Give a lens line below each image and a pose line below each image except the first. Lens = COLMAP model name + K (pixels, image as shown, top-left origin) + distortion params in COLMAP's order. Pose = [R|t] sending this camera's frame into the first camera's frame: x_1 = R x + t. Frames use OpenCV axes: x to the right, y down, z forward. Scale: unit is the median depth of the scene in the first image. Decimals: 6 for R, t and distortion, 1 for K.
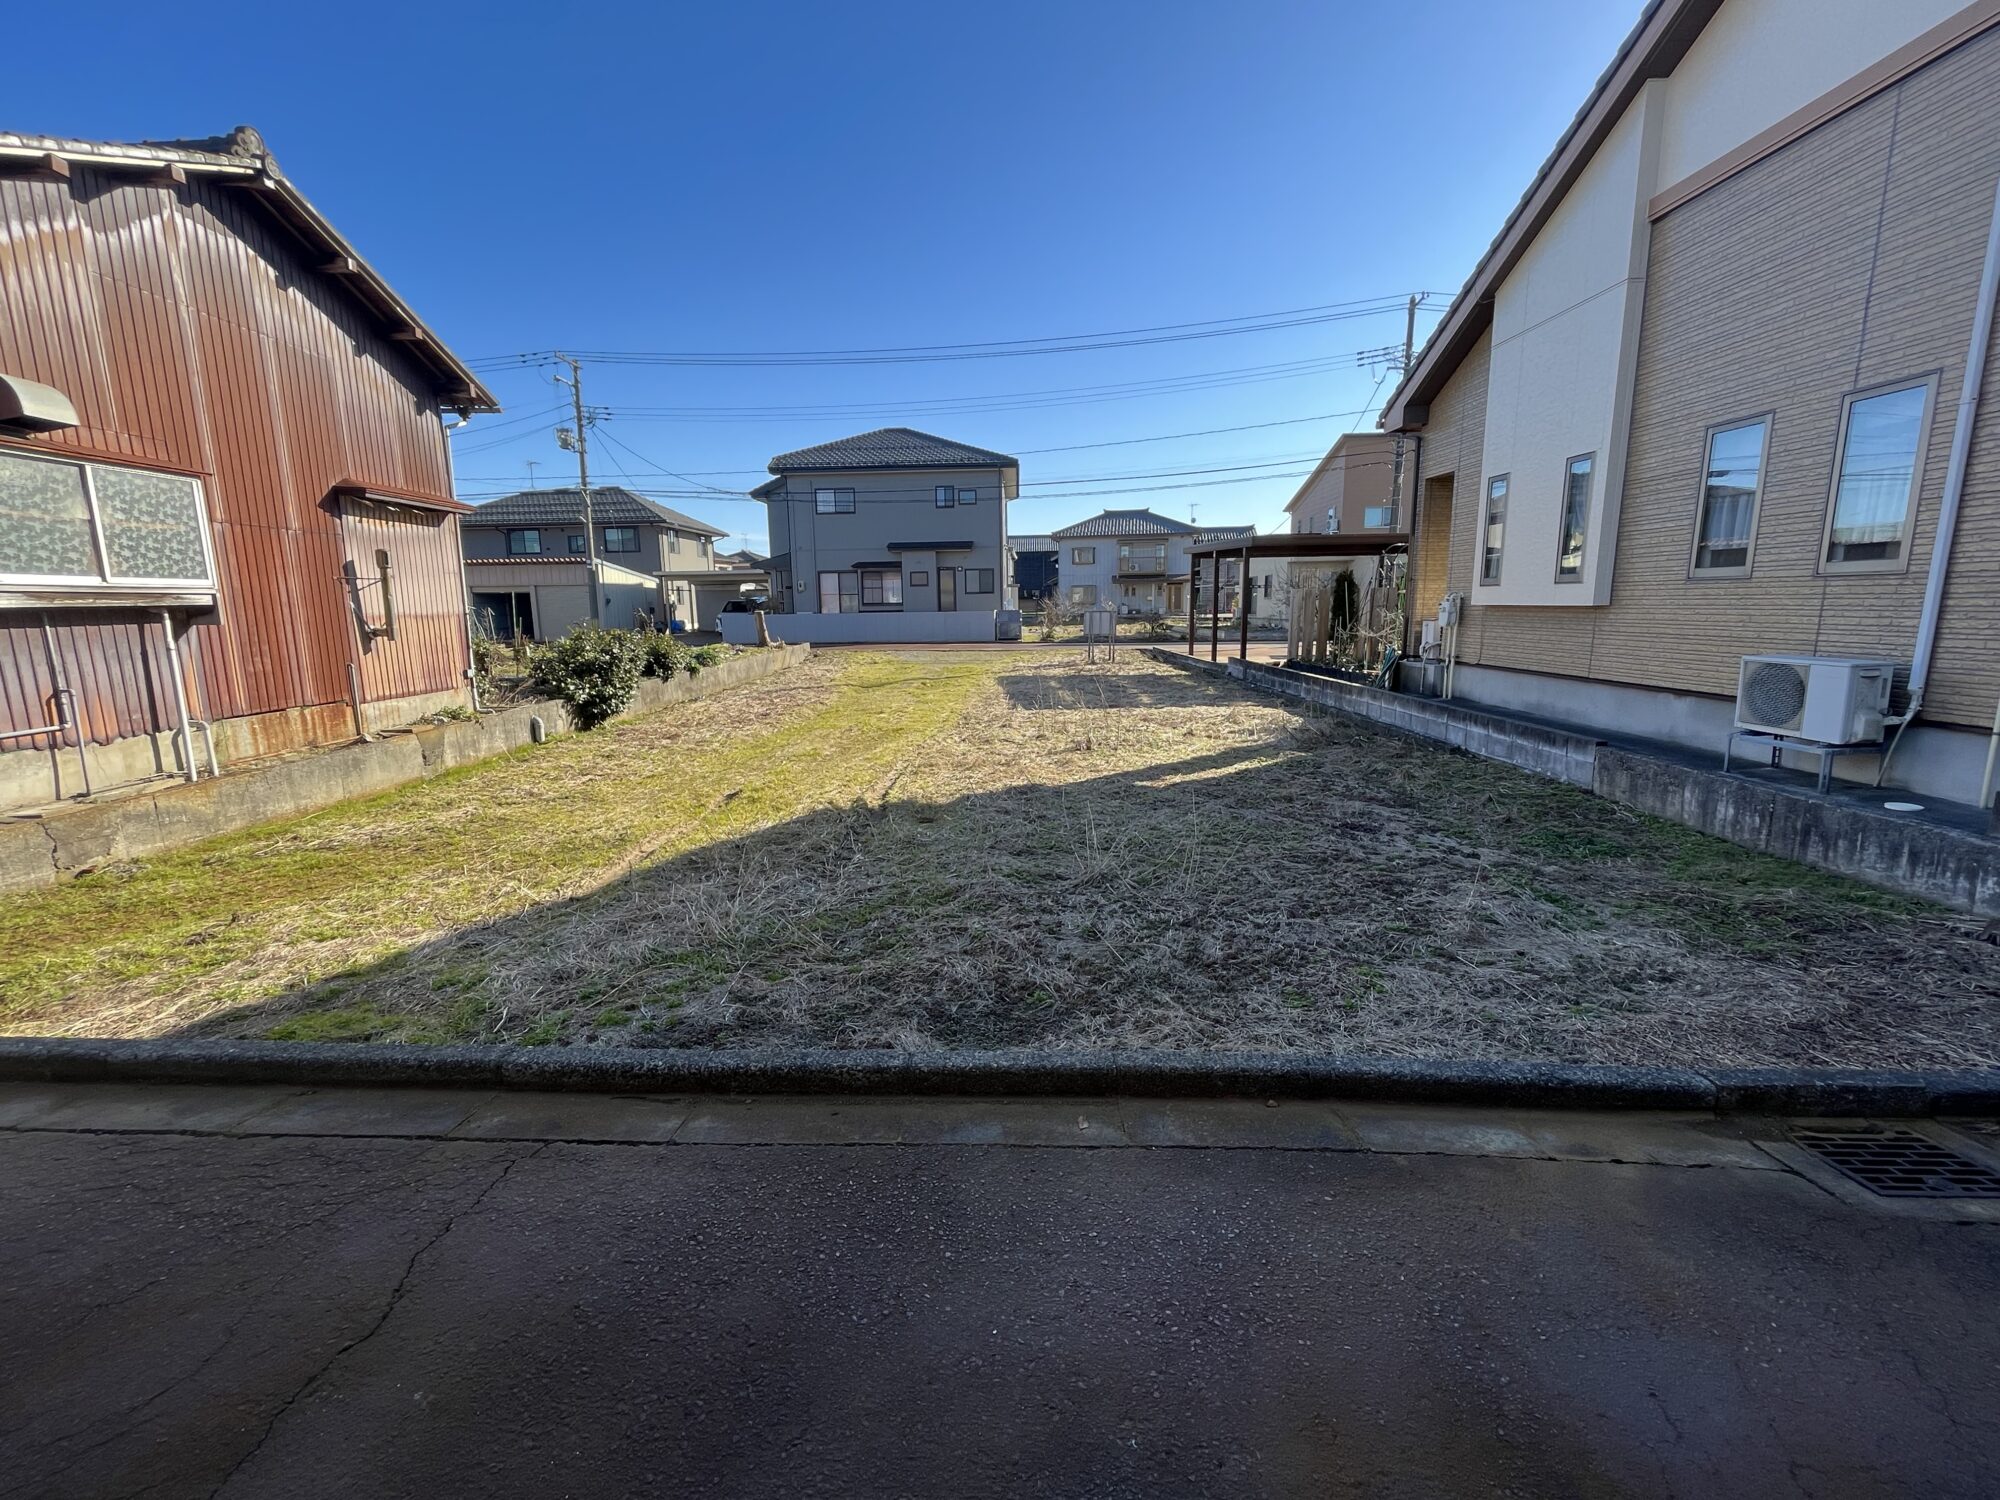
lens RADIAL K [[834.6, 0, 993.8], [0, 834.6, 750.6], [0, 0, 1]] dist [0.001240, -0.000756]
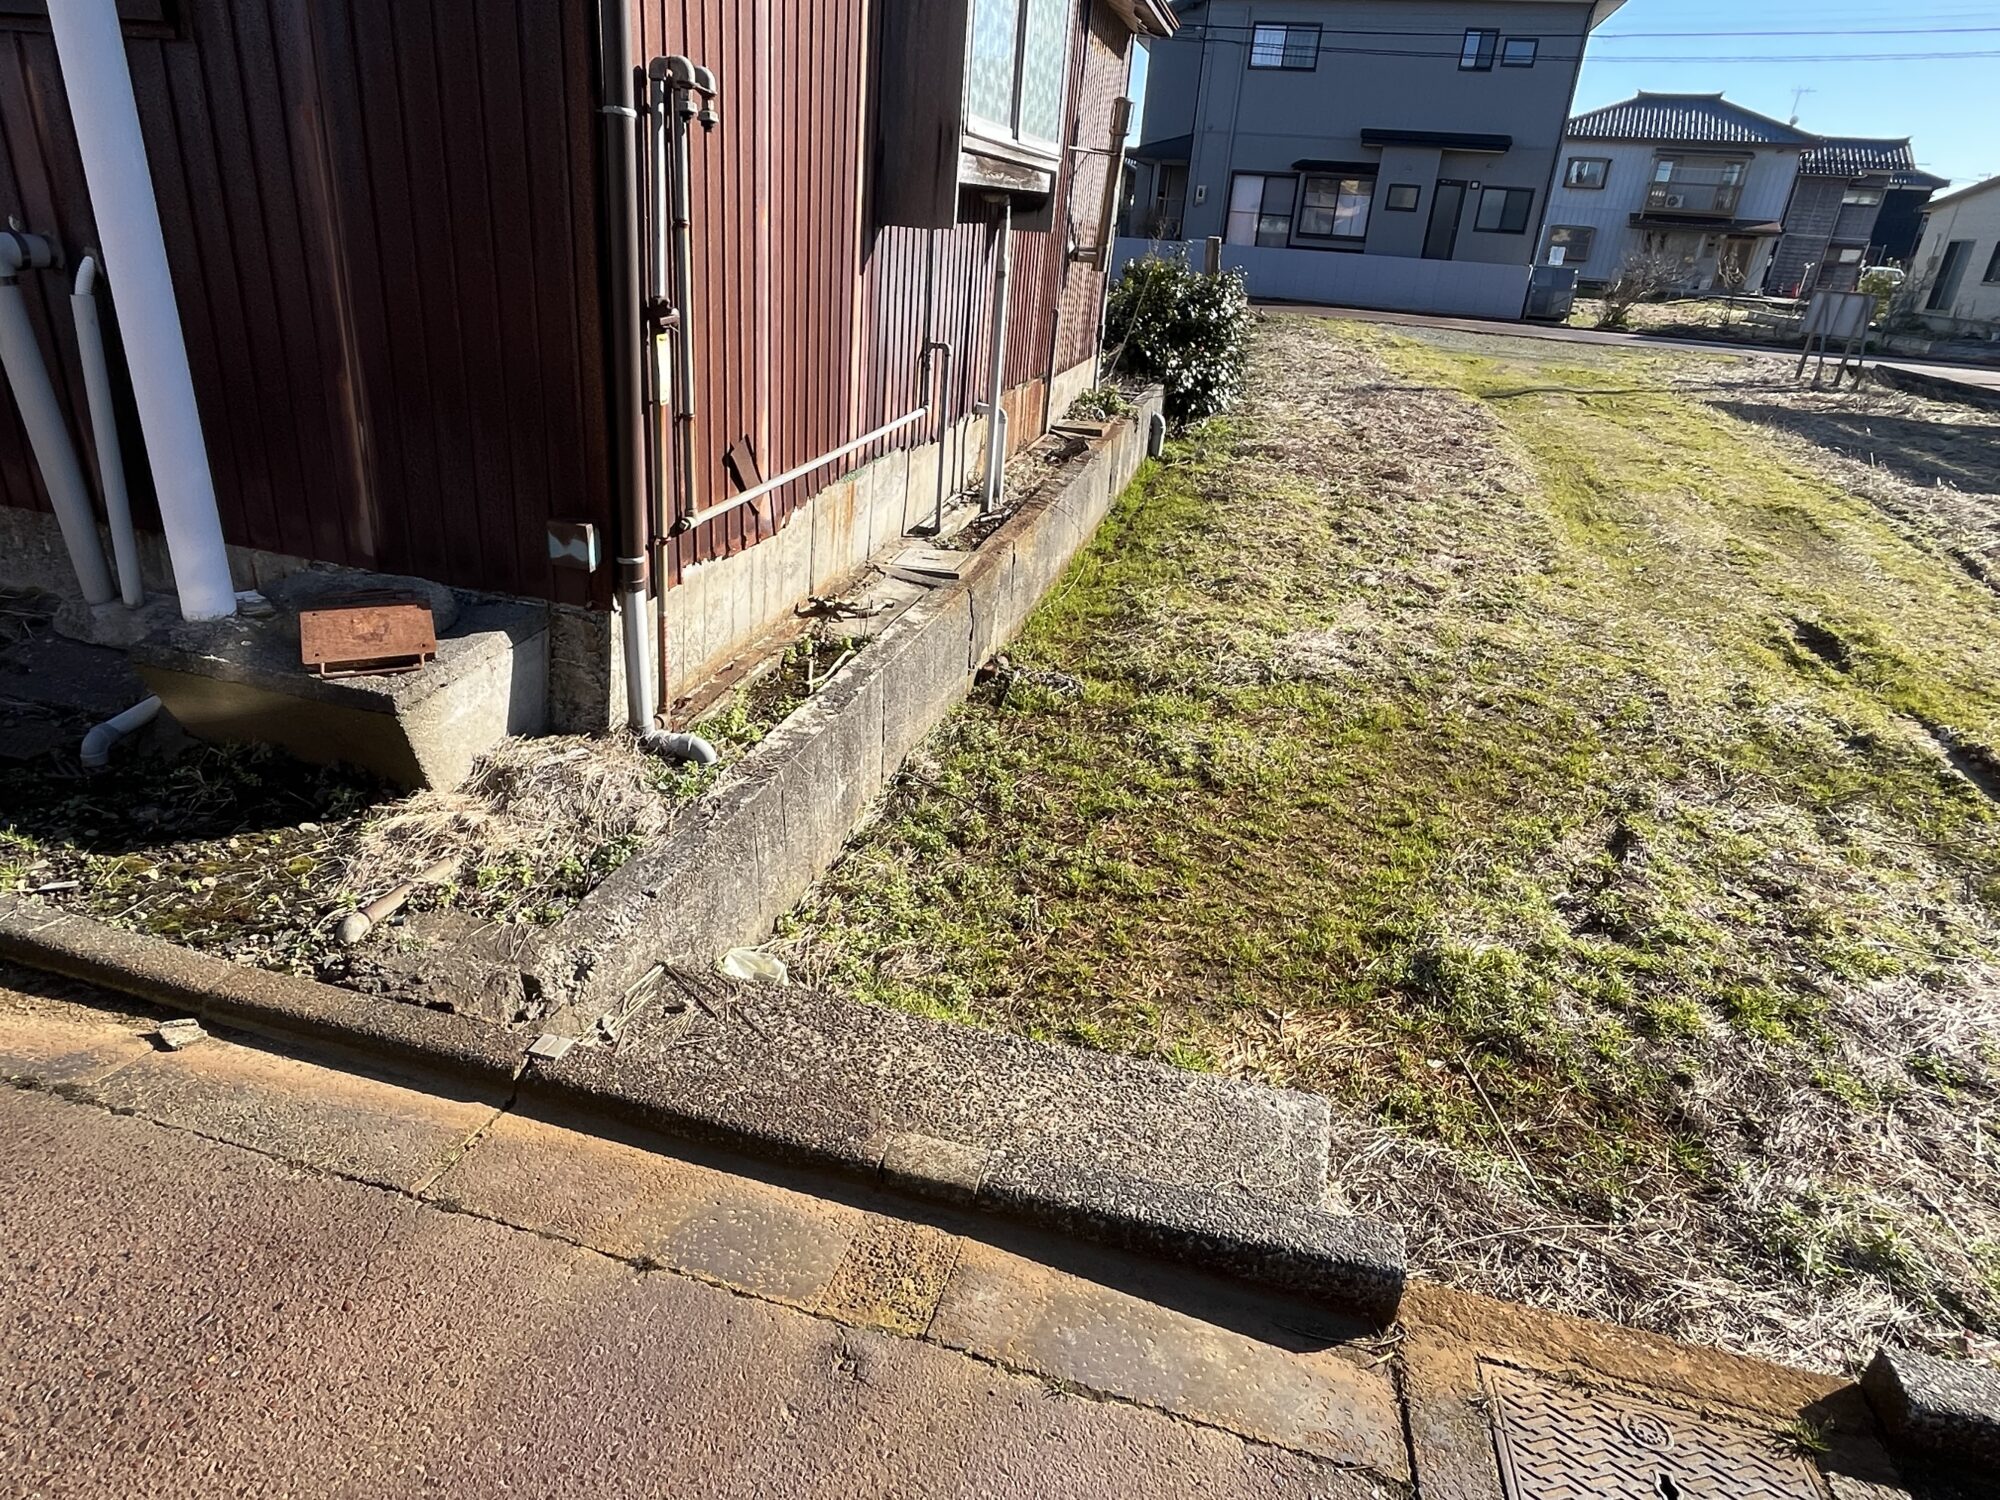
lens RADIAL K [[1180.1, 0, 994.5], [0, 1180.1, 753.2], [0, 0, 1]] dist [-0.002084, -0.000799]
pose [[0.977146, 0.151972, -0.148631, -0.725287], [-0.110890, 0.960951, 0.253527, -0.010531], [0.181356, -0.231251, 0.955842, 0.141120]]
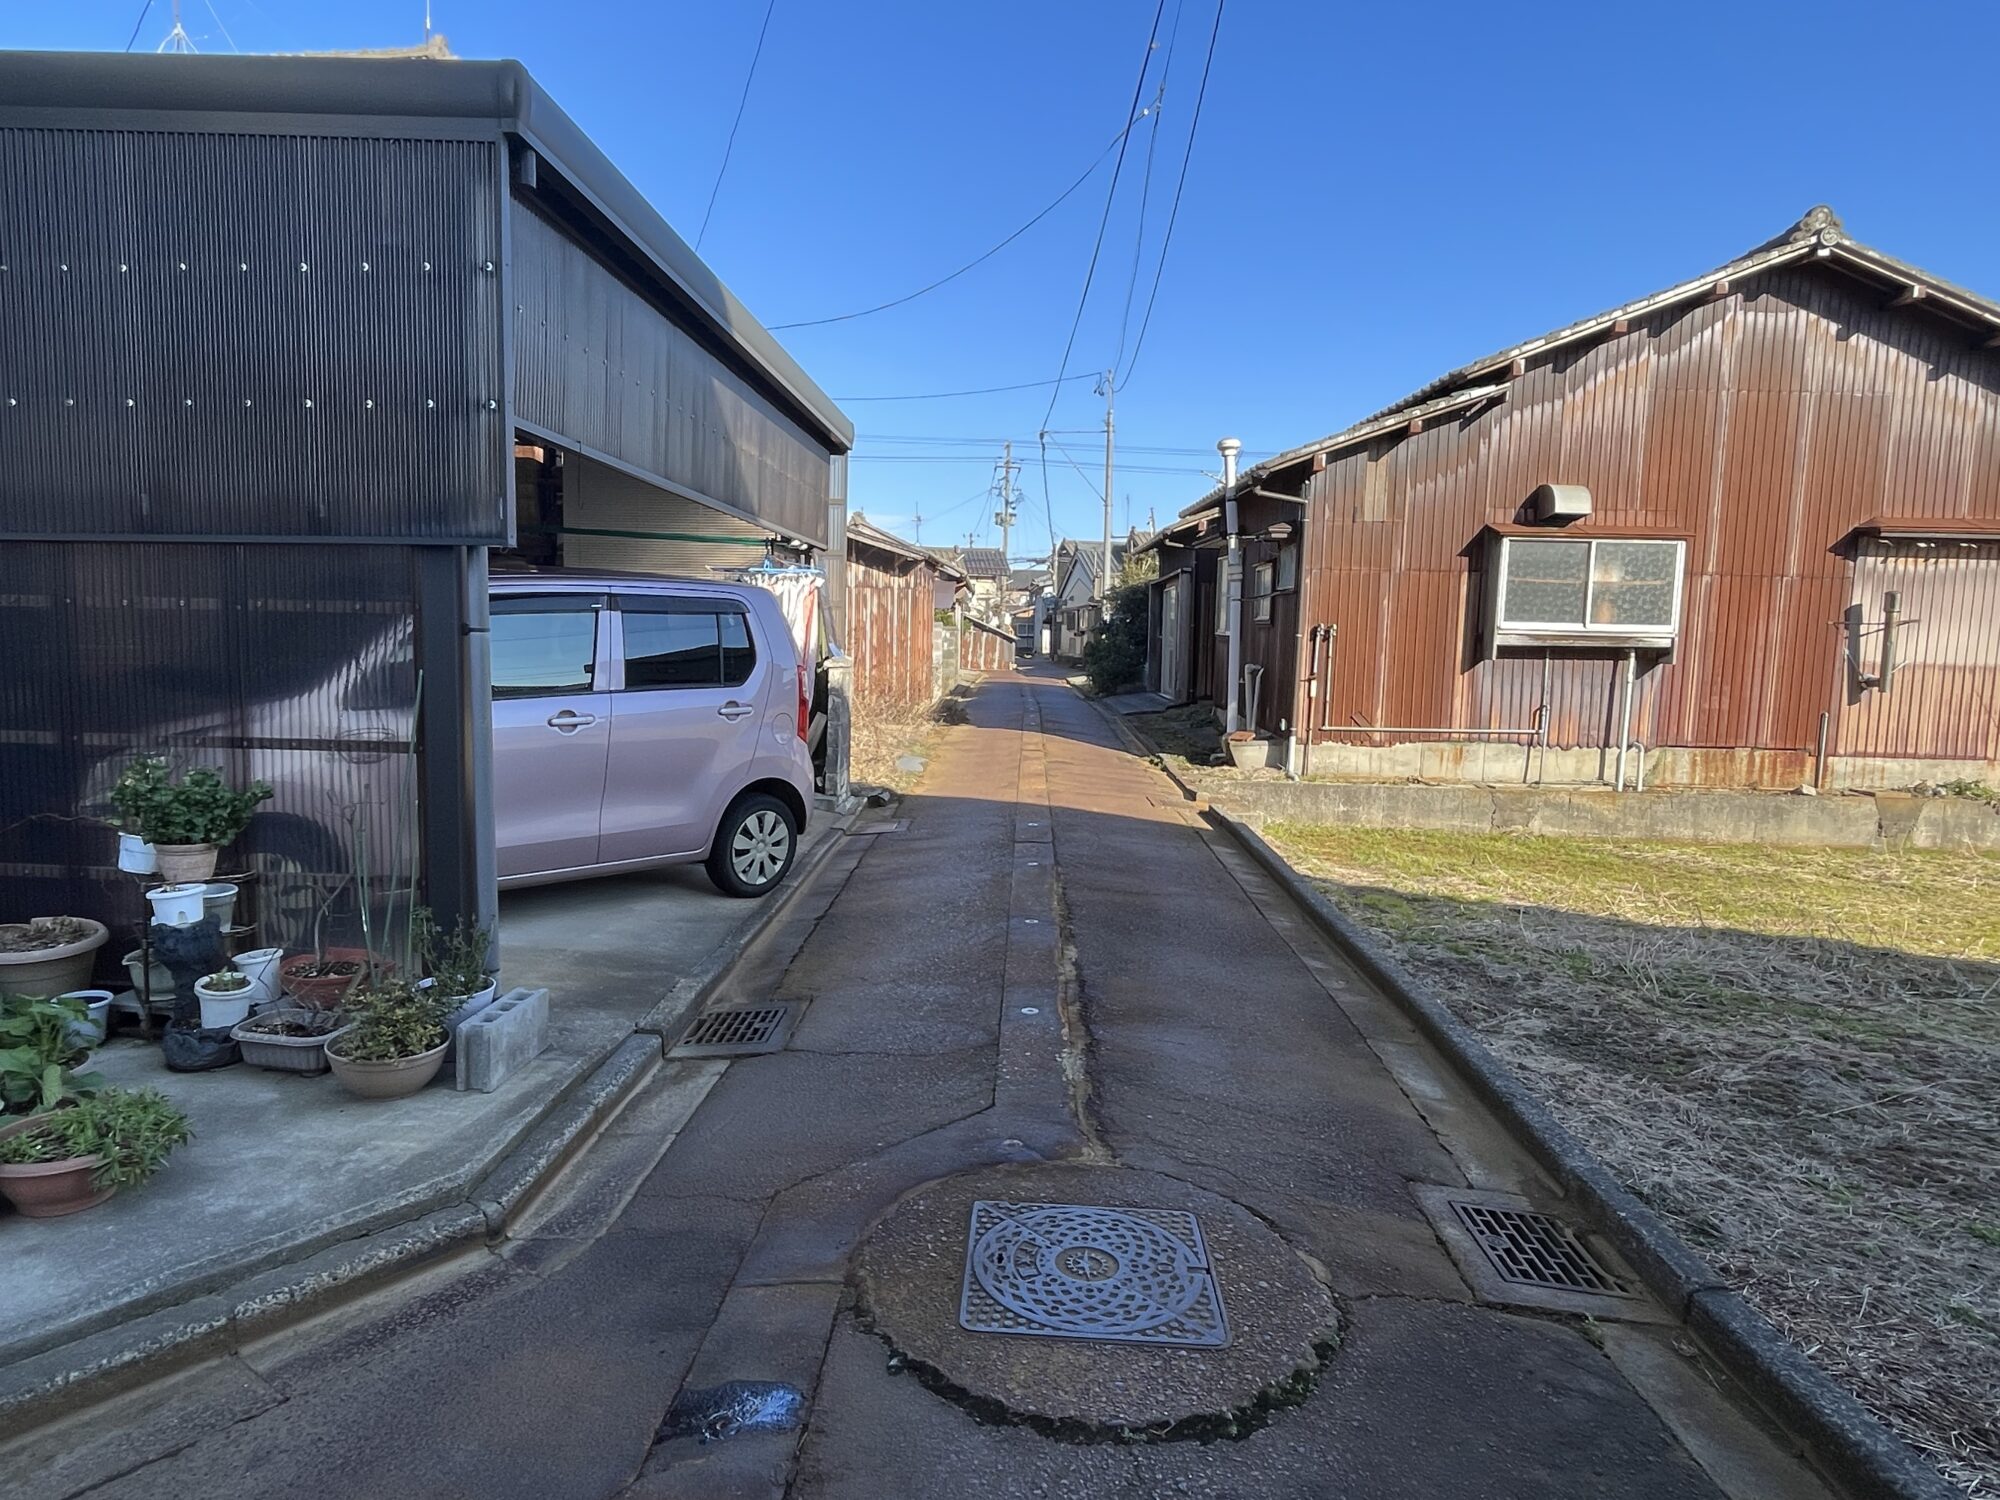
lens RADIAL K [[1180.1, 0, 997.3], [0, 1180.1, 752.0], [0, 0, 1]] dist [-0.002084, -0.000799]
pose [[0.006138, 0.112442, -0.993639, 0.621731], [-0.196426, 0.974435, 0.109056, -0.024834], [0.980499, 0.194507, 0.028067, 0.060265]]
